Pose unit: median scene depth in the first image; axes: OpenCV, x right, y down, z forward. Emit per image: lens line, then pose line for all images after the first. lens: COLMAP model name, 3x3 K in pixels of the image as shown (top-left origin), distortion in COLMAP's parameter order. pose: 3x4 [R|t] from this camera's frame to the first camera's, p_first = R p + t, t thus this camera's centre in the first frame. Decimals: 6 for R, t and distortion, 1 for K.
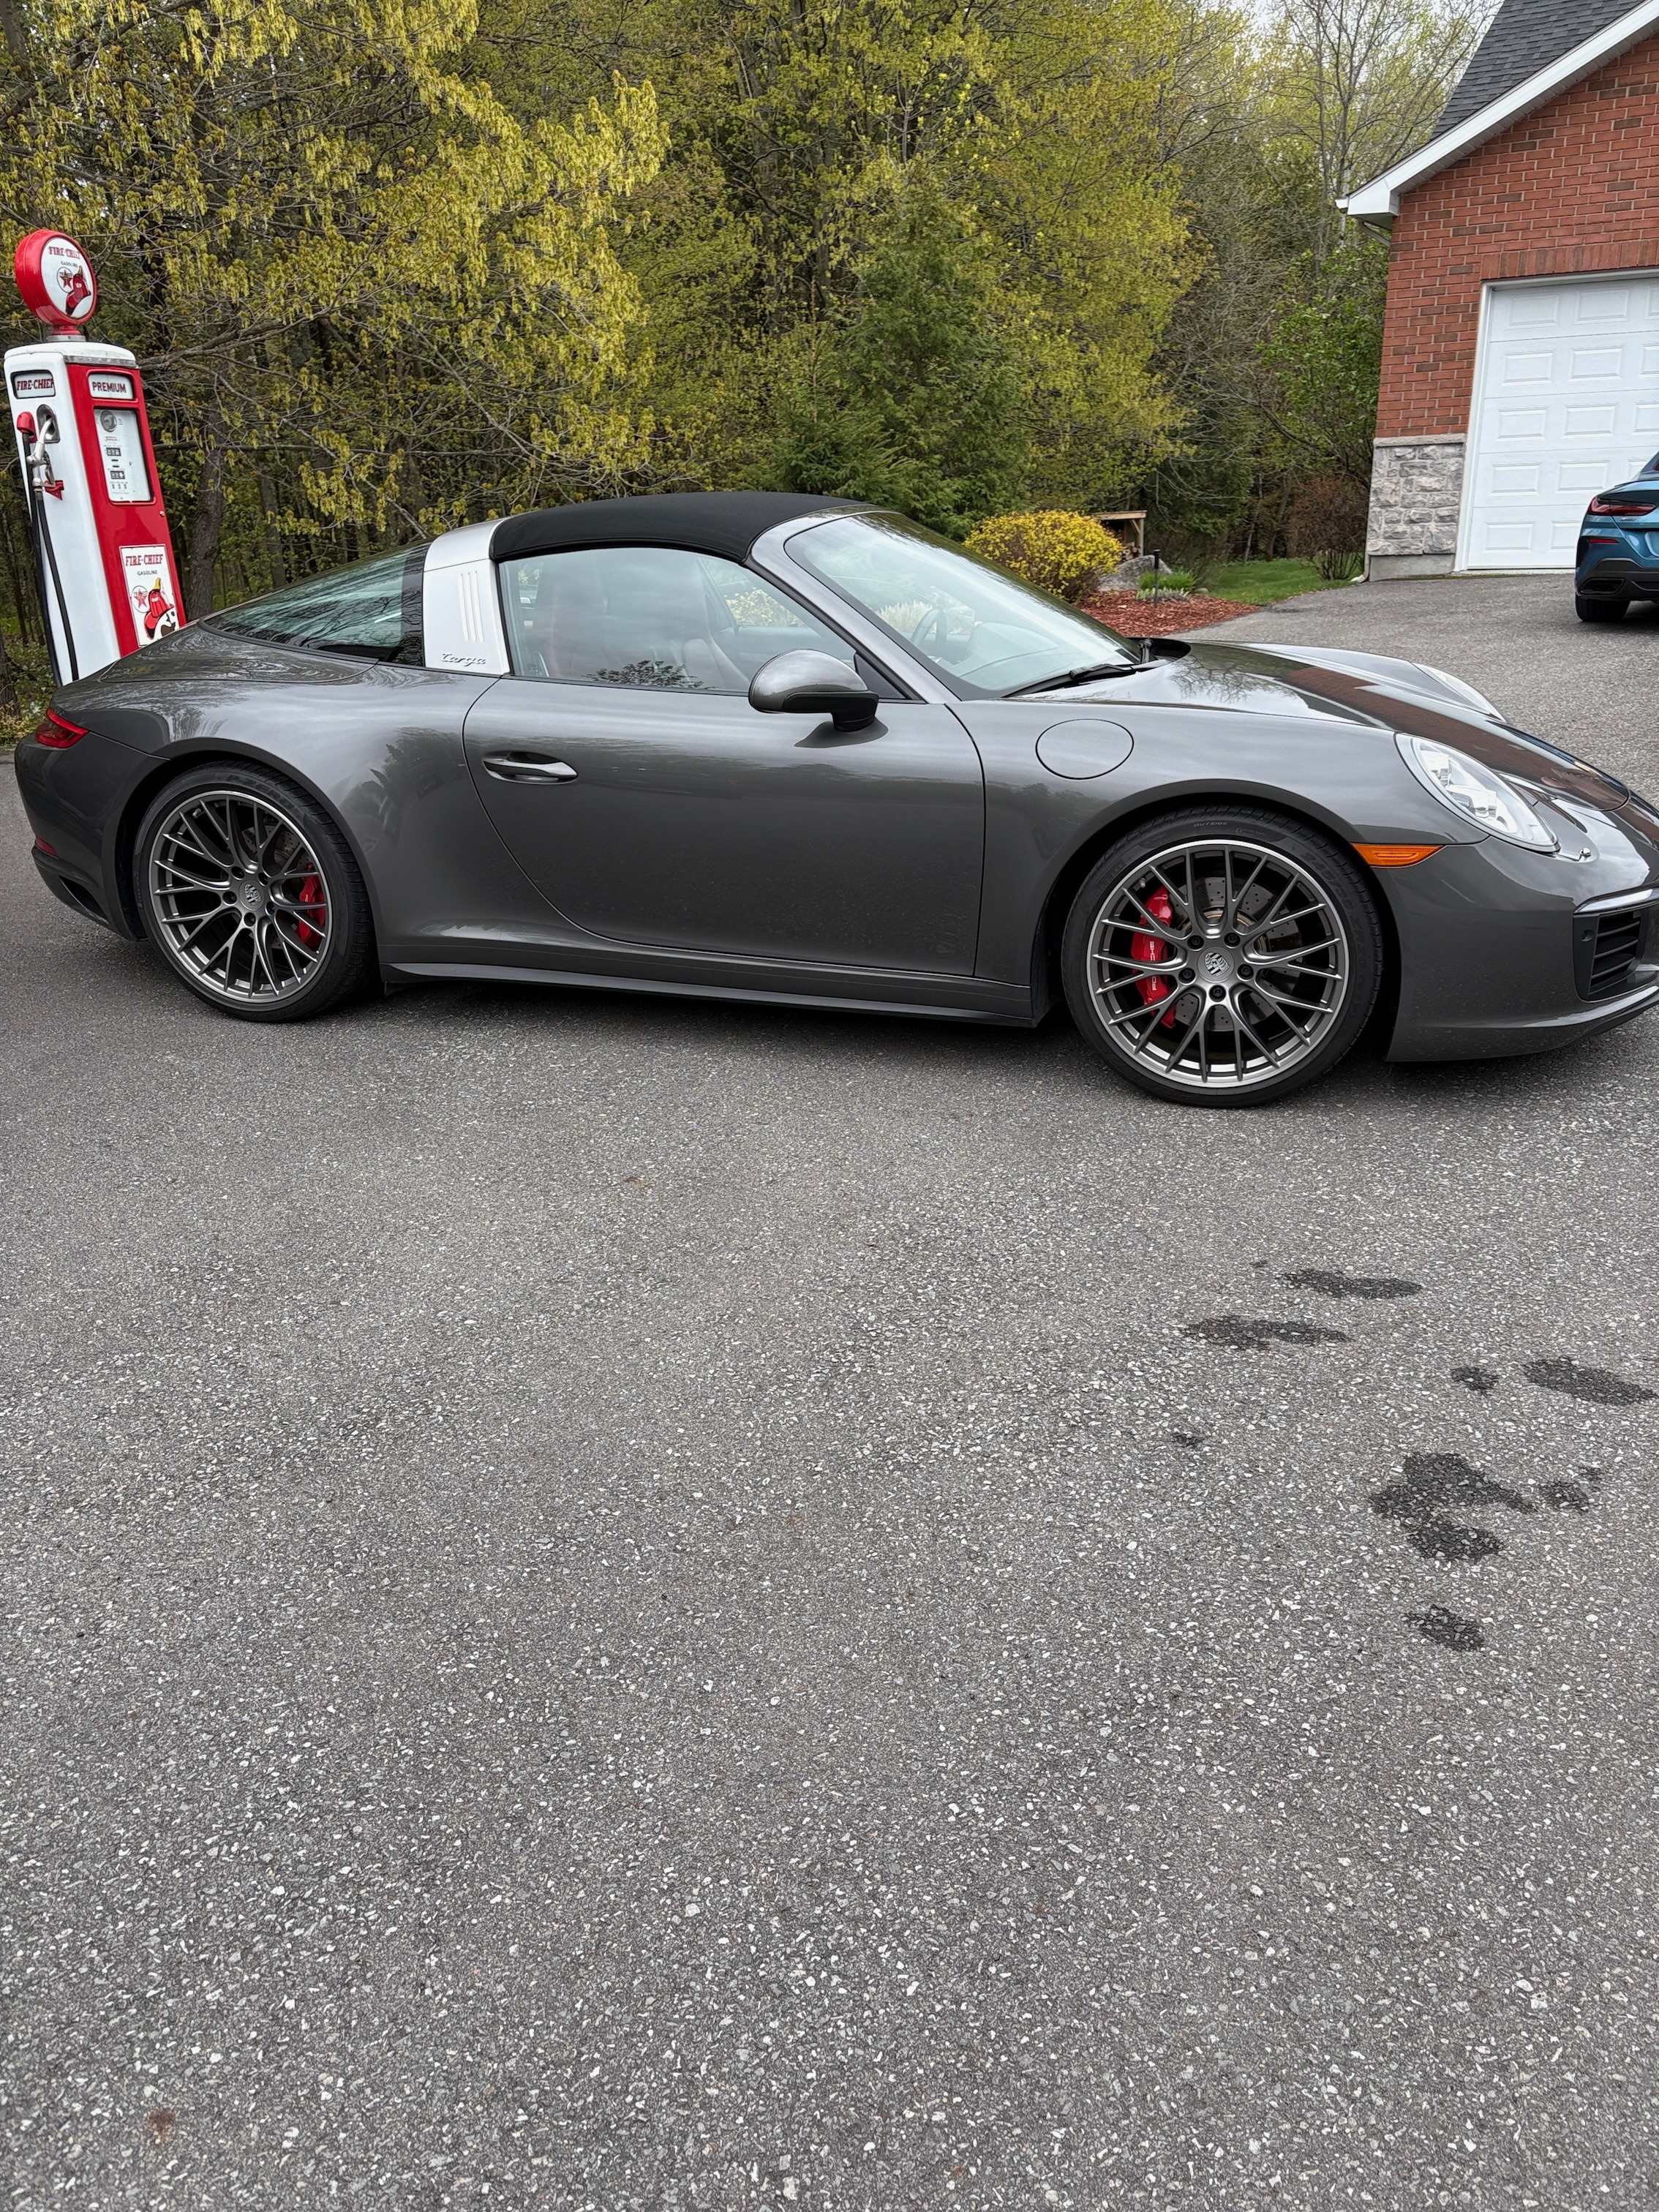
lens RADIAL K [[1685.3, 0, 837.0], [0, 1685.3, 1124.4], [0, 0, 1]] dist [0.060046, -0.068271]
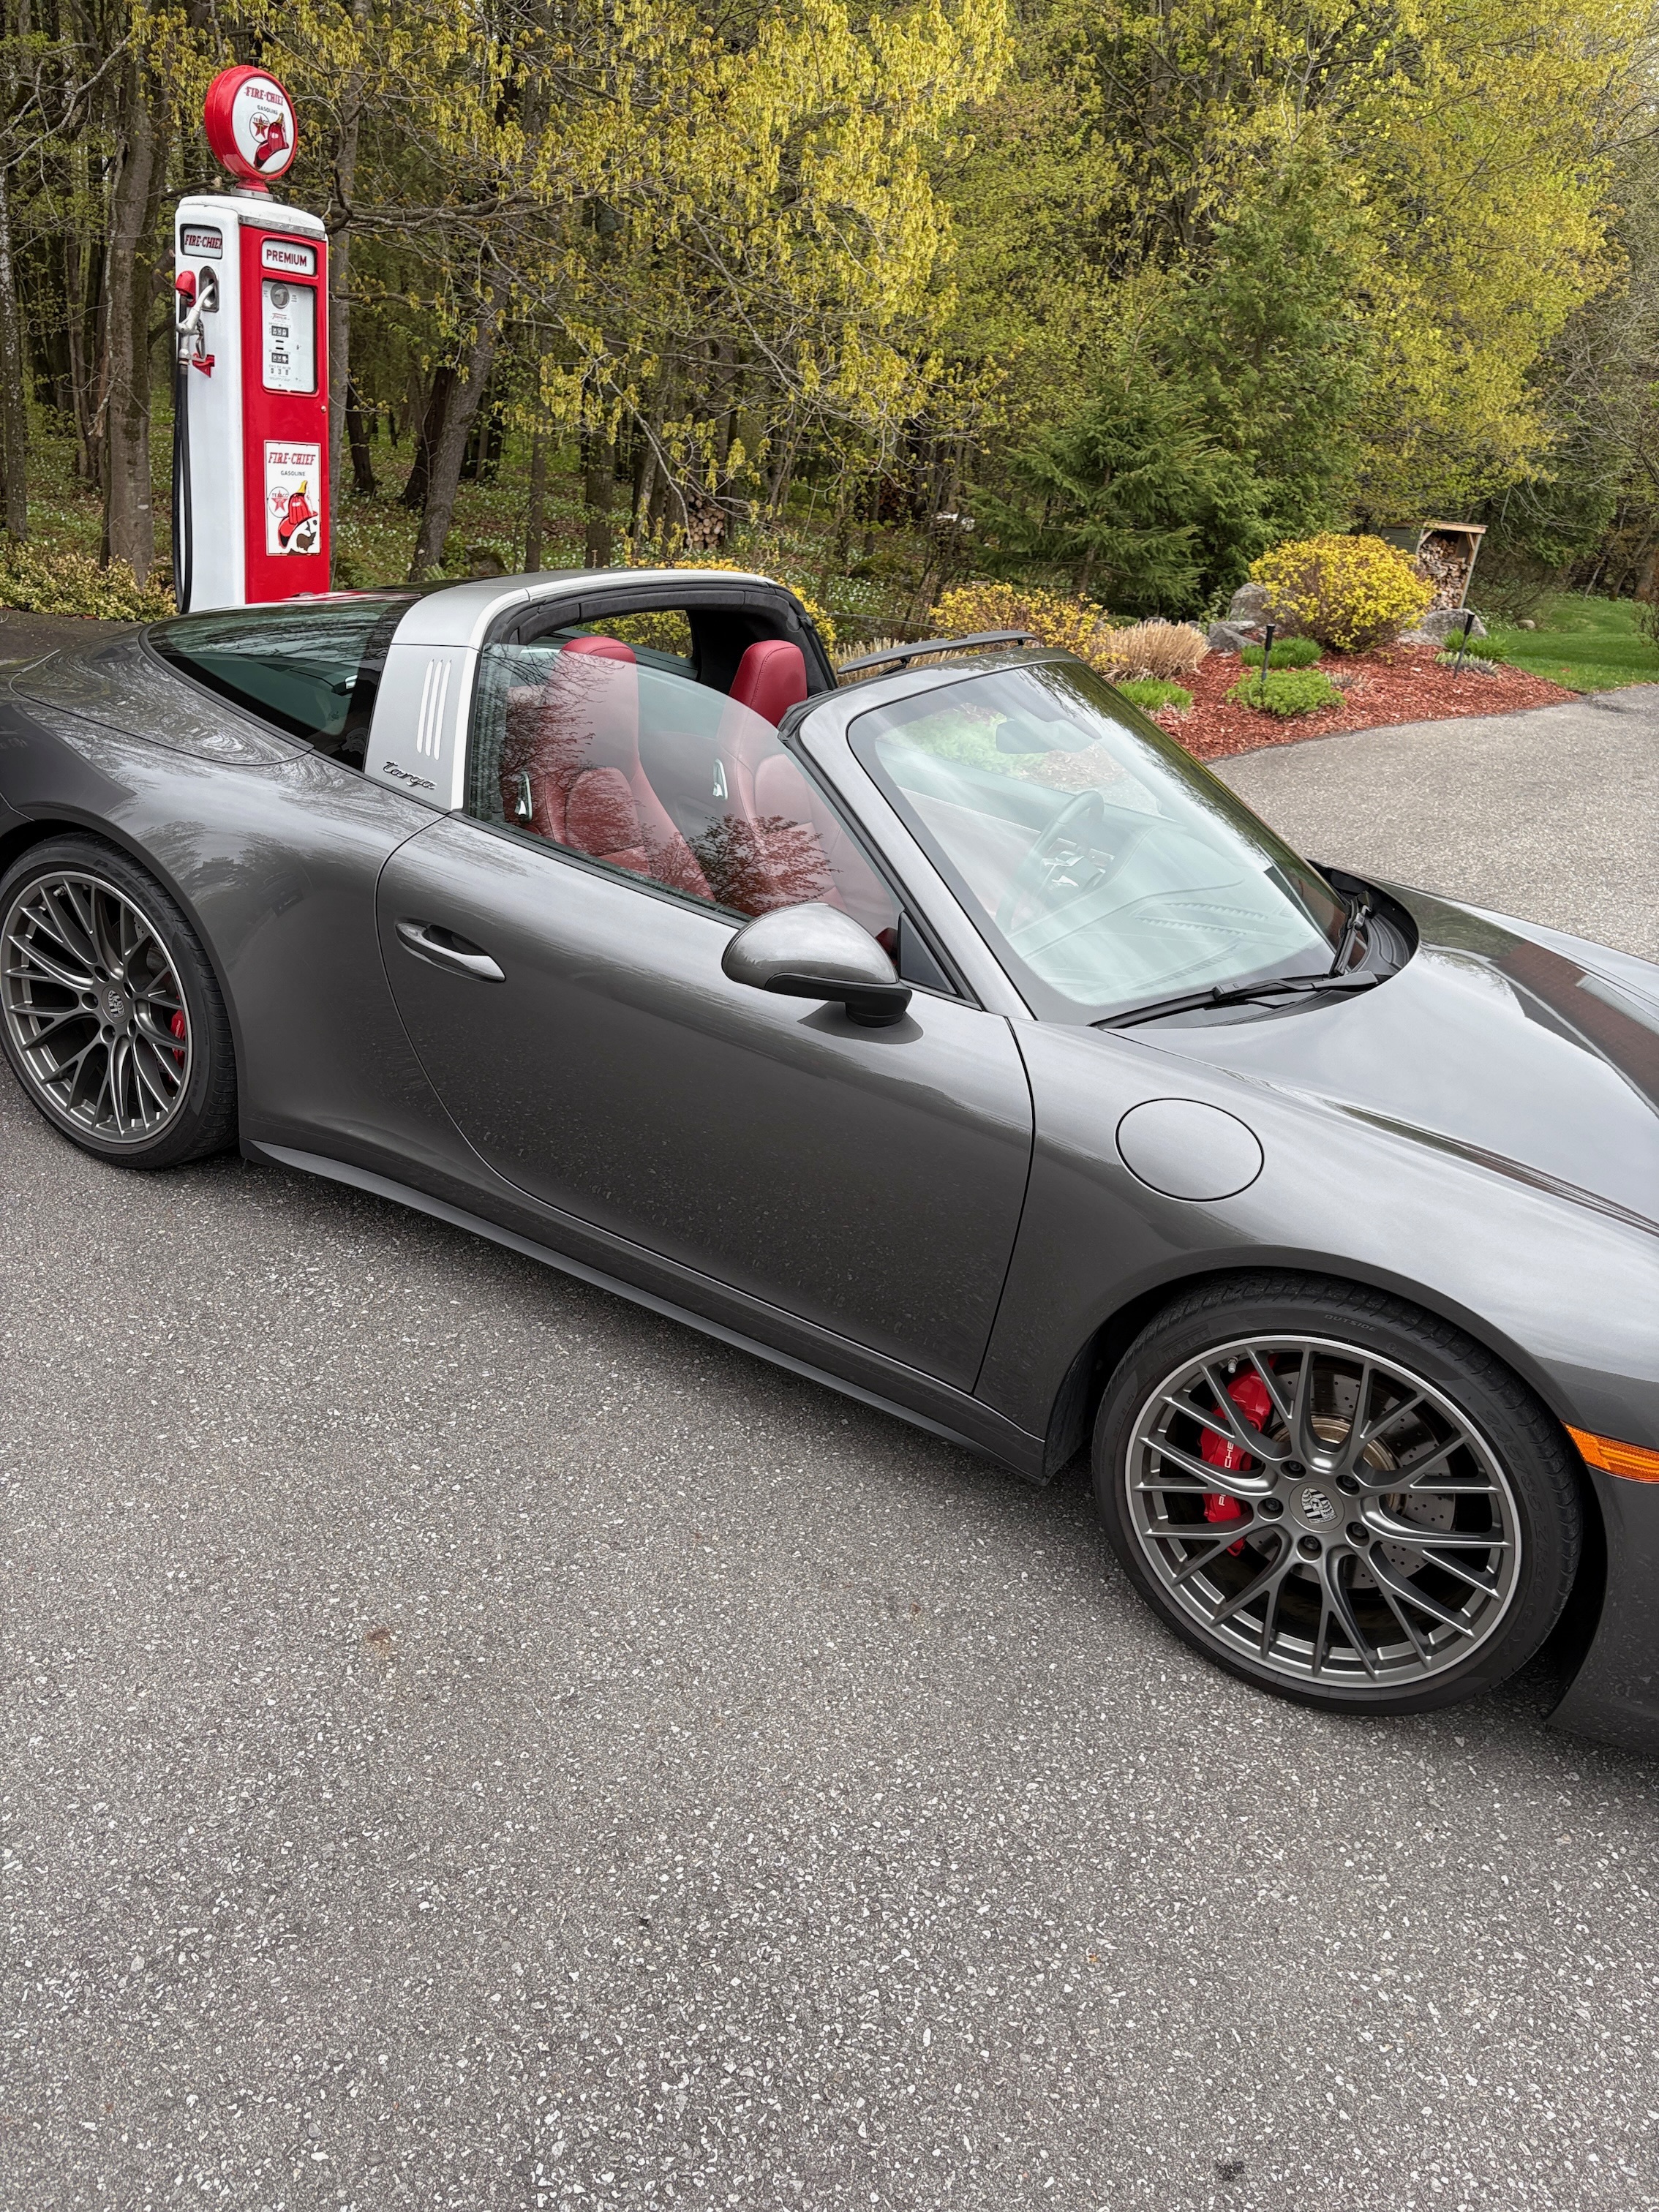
lens RADIAL K [[1685.3, 0, 817.9], [0, 1685.3, 1122.0], [0, 0, 1]] dist [0.060046, -0.068271]
pose [[0.968276, 0.222988, -0.112775, 0.035501], [-0.217618, 0.974307, 0.058034, -0.108879], [0.122818, -0.031651, 0.991924, 0.148870]]
